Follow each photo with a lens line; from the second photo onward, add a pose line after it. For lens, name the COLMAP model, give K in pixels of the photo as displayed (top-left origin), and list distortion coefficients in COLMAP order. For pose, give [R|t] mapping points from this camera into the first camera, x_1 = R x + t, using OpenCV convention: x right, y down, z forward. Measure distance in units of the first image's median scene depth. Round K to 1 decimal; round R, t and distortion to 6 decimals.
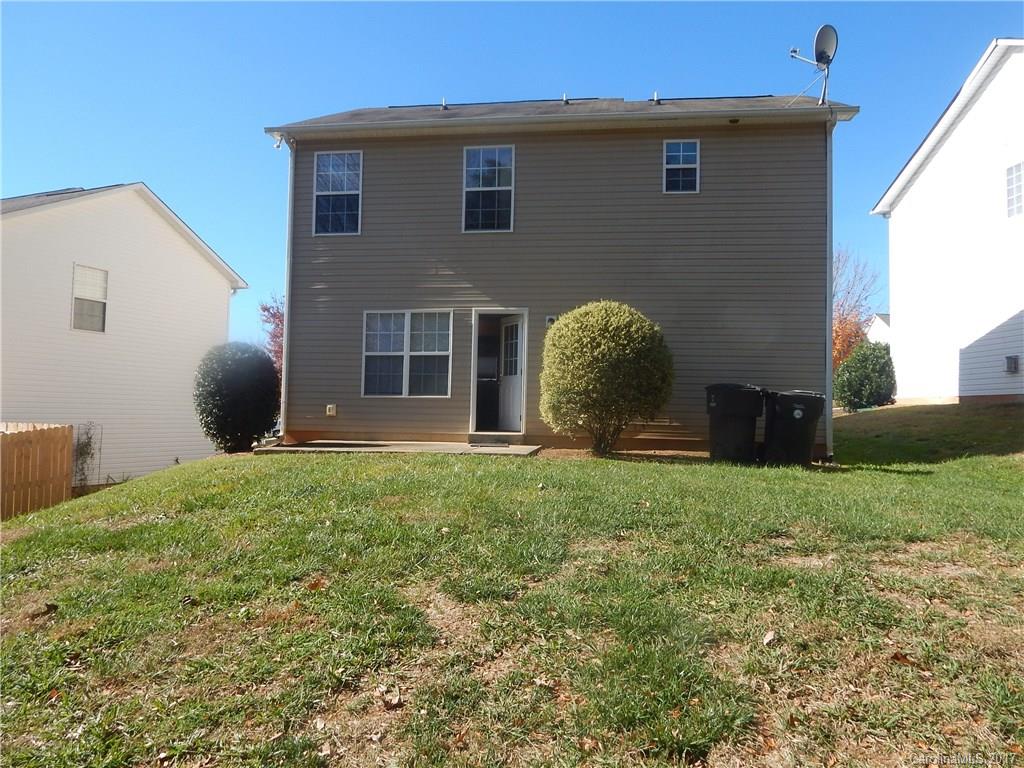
lens RADIAL K [[733.2, 0, 512.0], [0, 733.2, 385.8], [0, 0, 1]] dist [-0.034305, 0.016809]
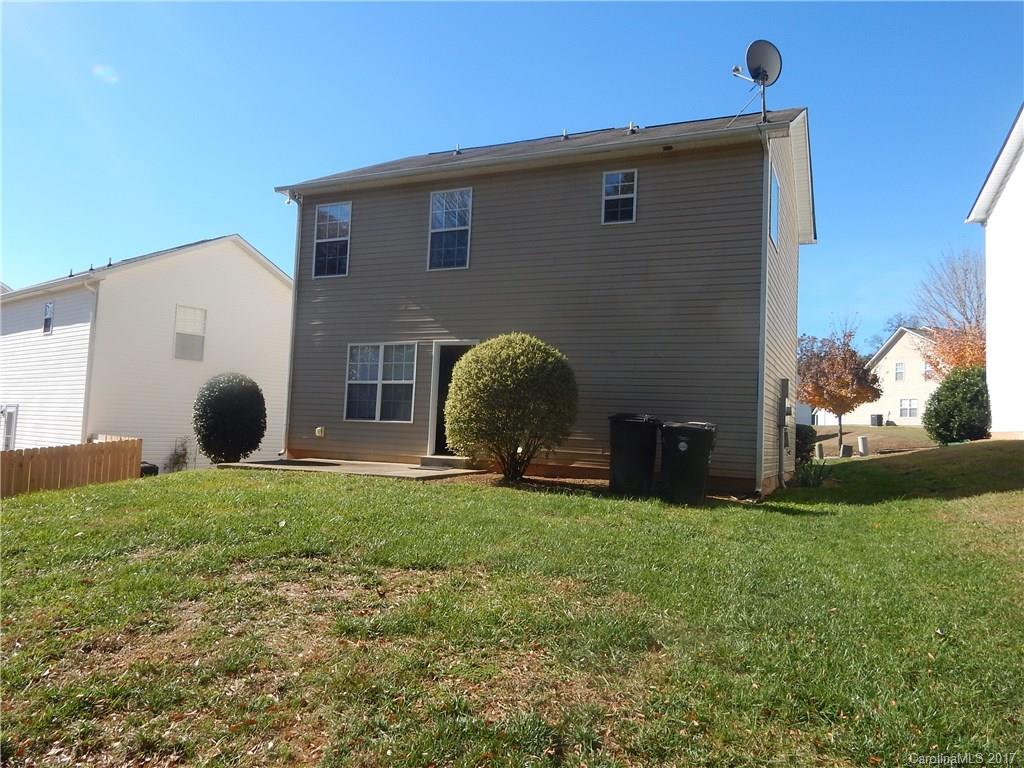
lens RADIAL K [[733.2, 0, 504.4], [0, 733.2, 389.9], [0, 0, 1]] dist [-0.034305, 0.016809]
pose [[0.957161, 0.006304, -0.289487, 0.356153], [-0.013007, 0.999690, -0.021235, -0.011157], [0.289264, 0.024090, 0.956946, -0.002066]]
